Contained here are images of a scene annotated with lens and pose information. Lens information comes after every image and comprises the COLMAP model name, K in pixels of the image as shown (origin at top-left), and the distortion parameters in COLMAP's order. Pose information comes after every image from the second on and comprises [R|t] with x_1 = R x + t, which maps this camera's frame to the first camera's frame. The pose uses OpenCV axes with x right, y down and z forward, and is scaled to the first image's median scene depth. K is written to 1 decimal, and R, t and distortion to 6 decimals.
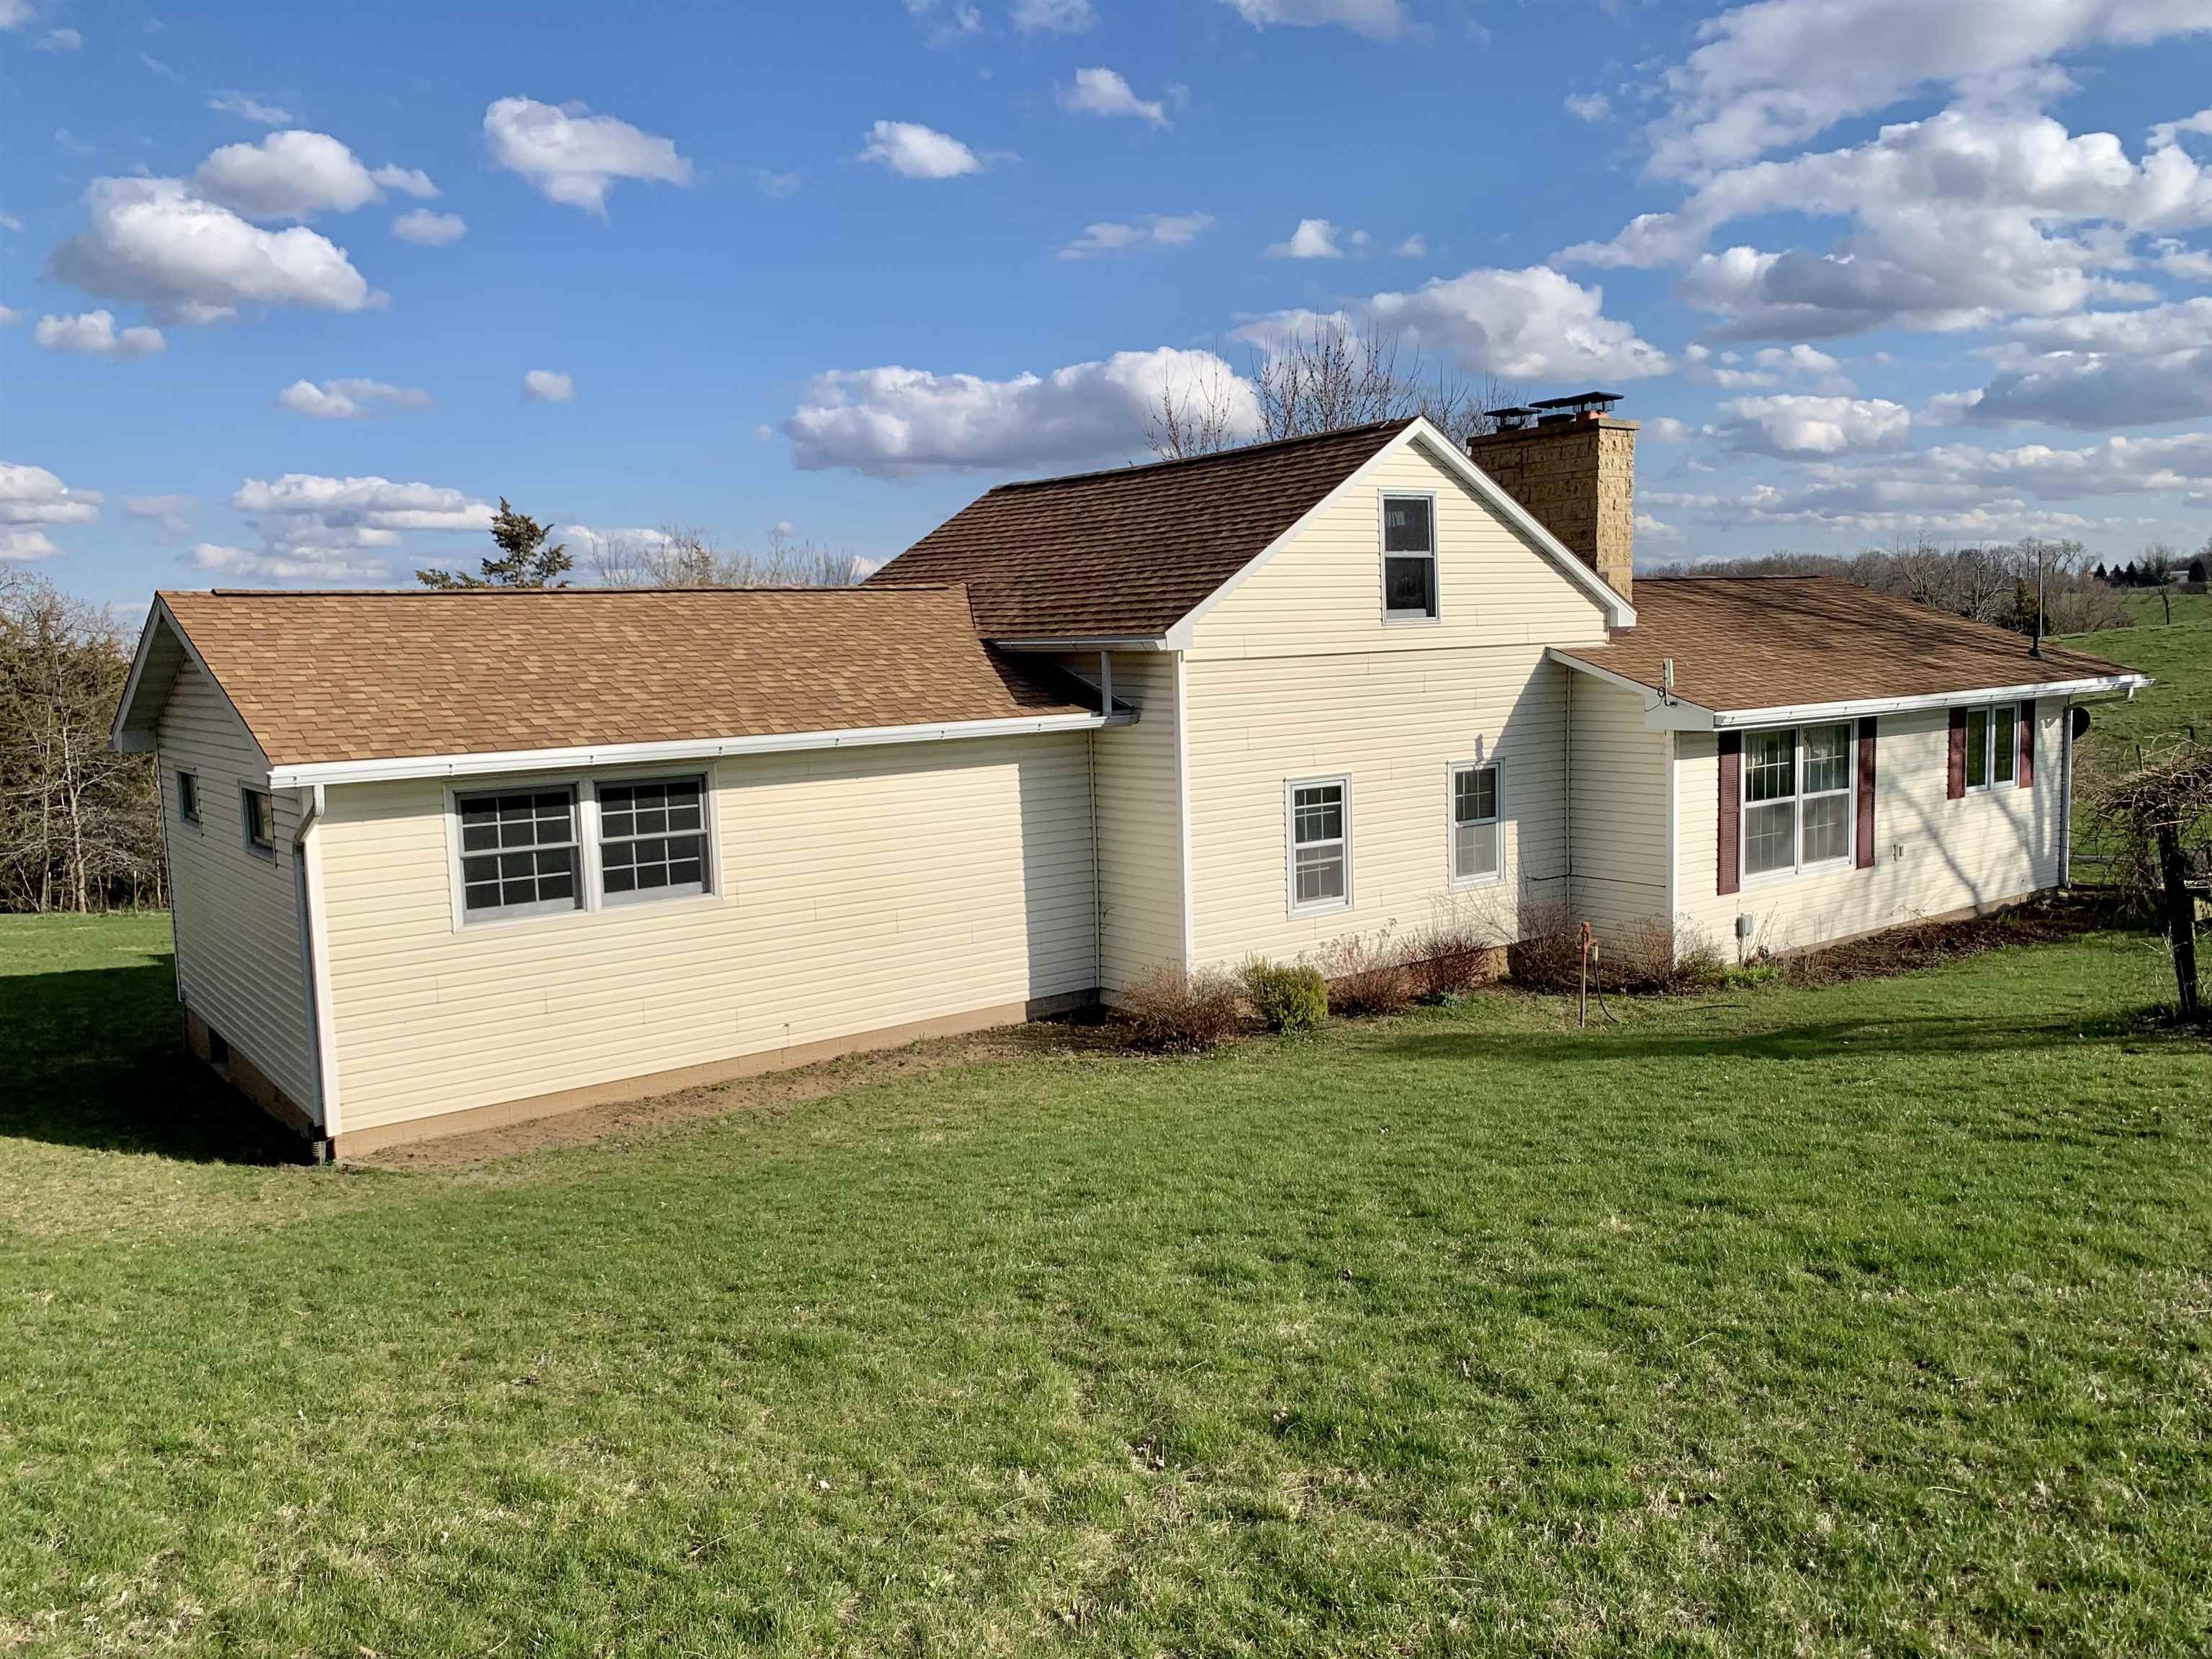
lens RADIAL K [[1700.0, 0, 1103.7], [0, 1700.0, 830.1], [0, 0, 1]] dist [0.034937, -0.017282]
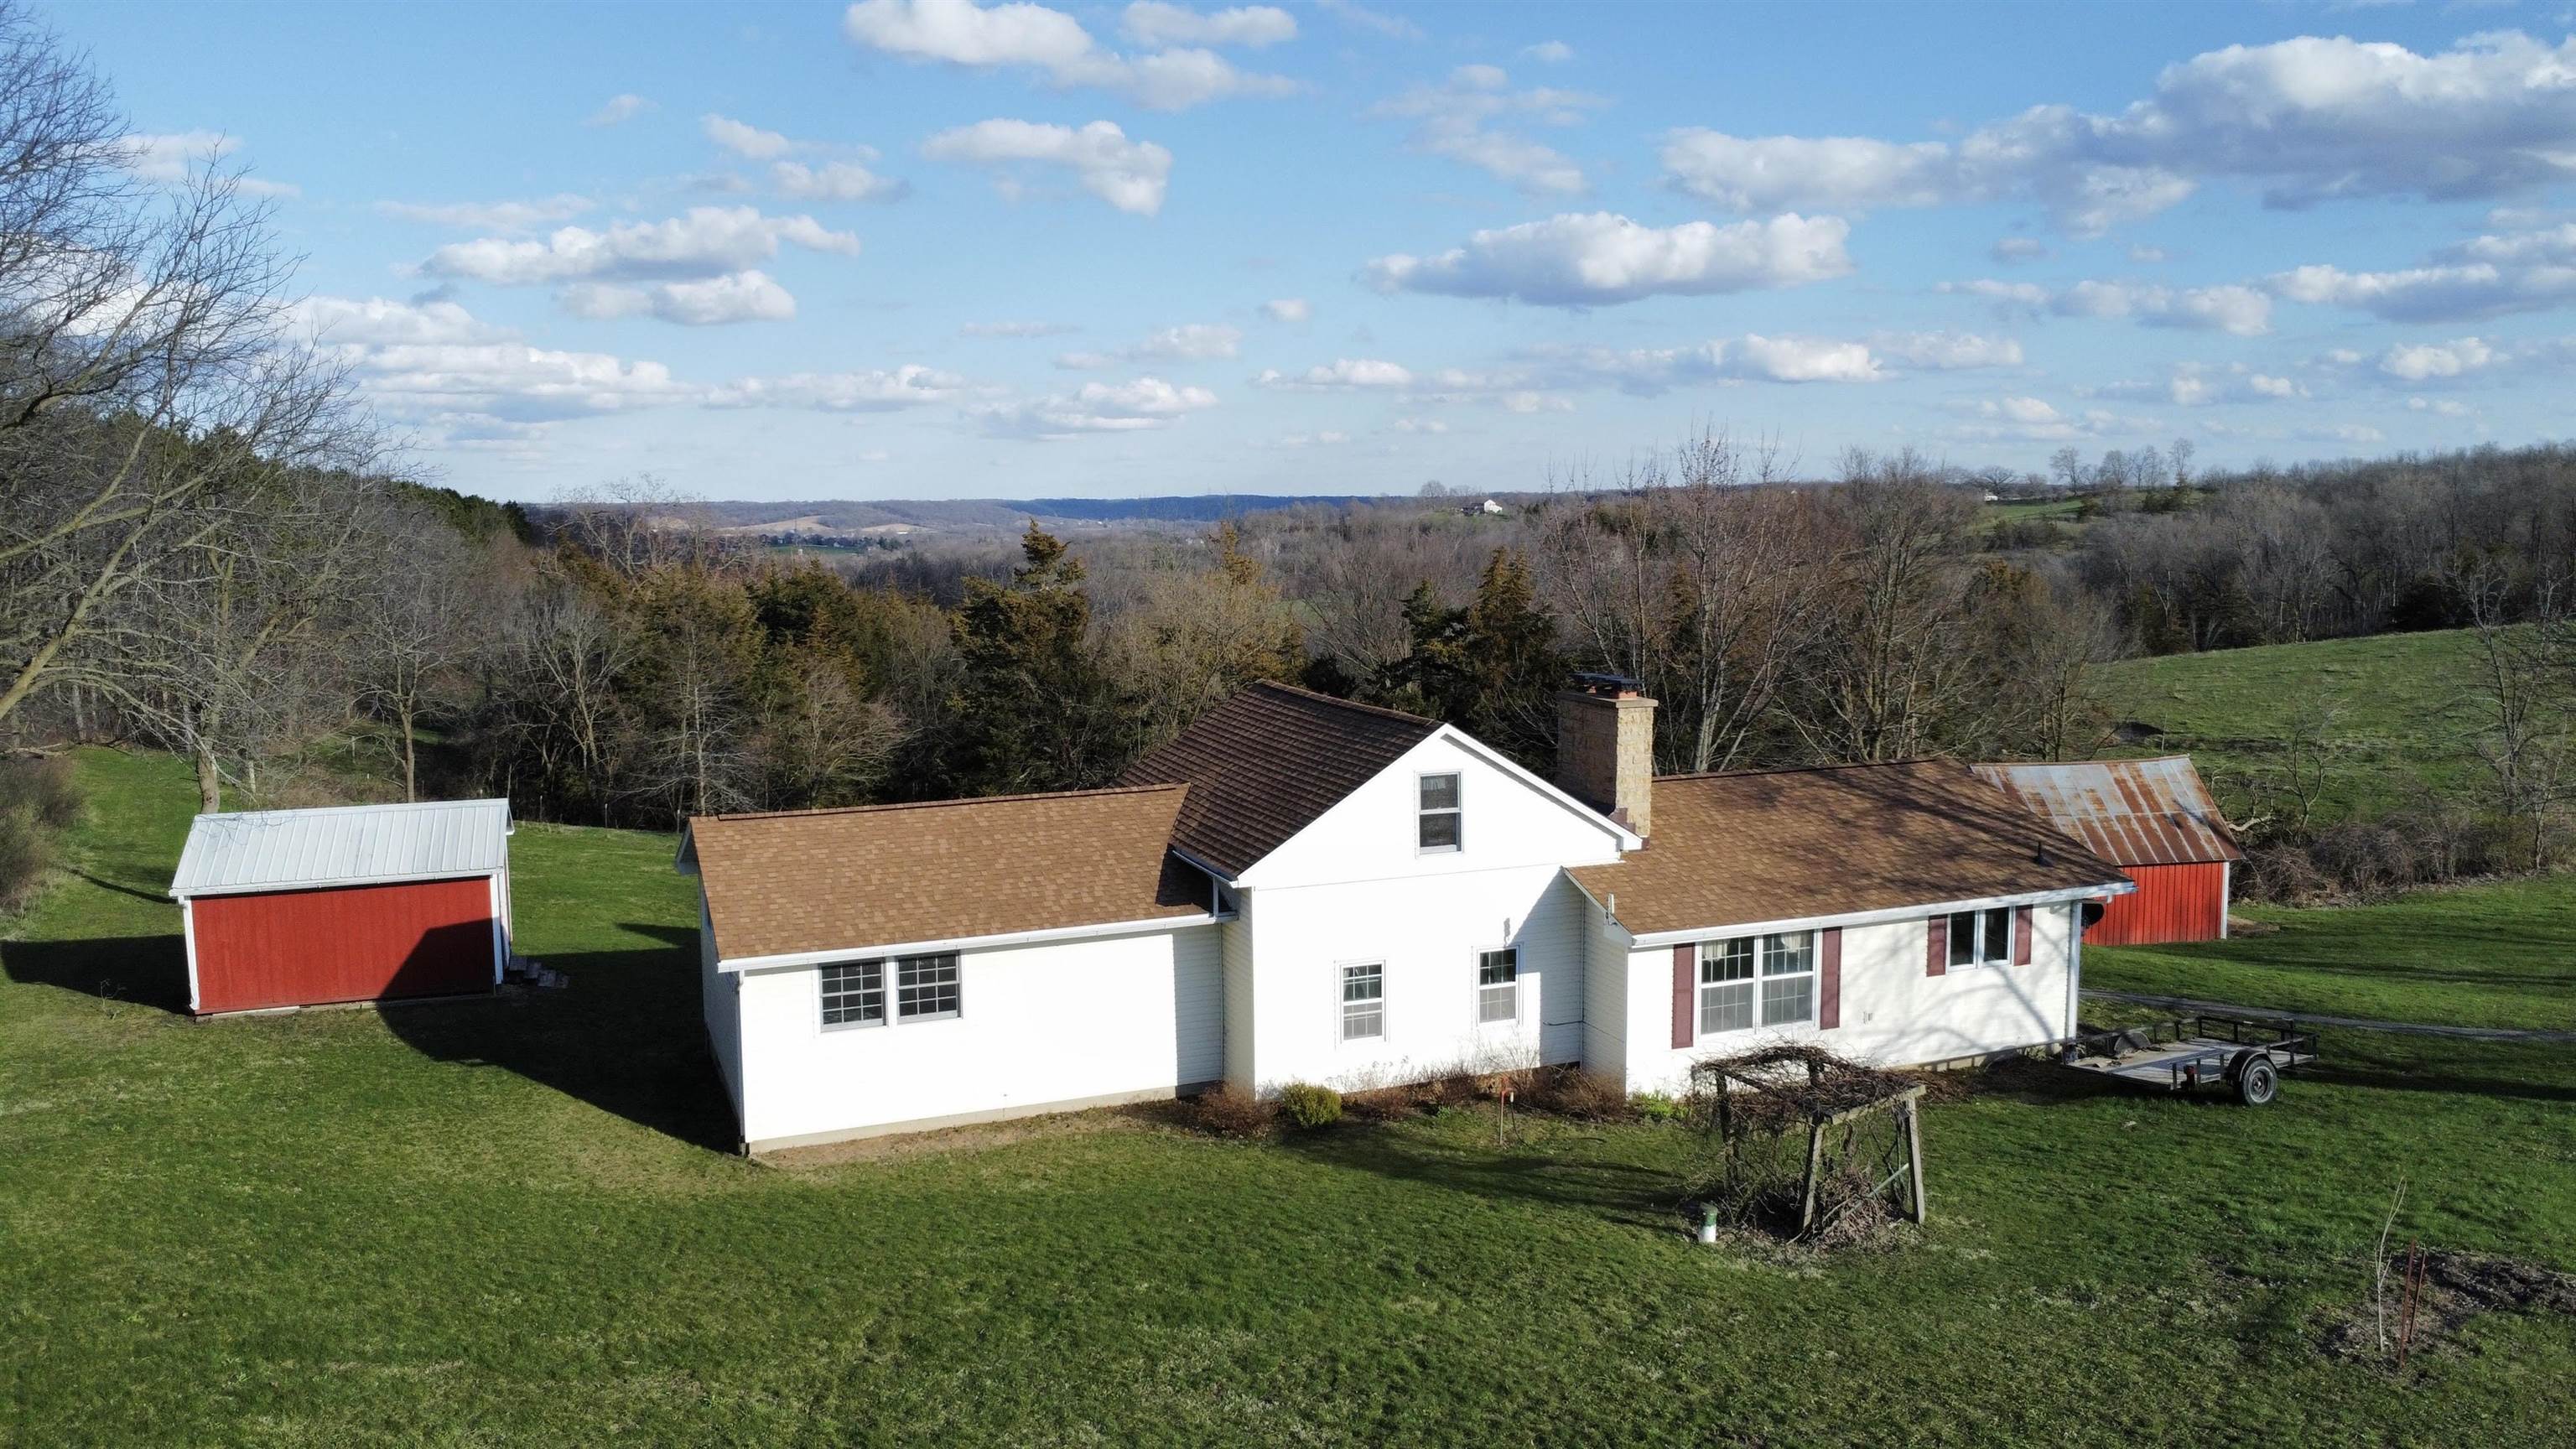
lens RADIAL K [[1916.9, 0, 1297.1], [0, 1916.9, 721.2], [0, 0, 1]] dist [-0.023880, 0.002310]
pose [[0.966602, 0.055311, -0.250242, 0.490647], [-0.052668, 0.998463, 0.017250, -0.272258], [0.250811, -0.003494, 0.968030, -0.683884]]
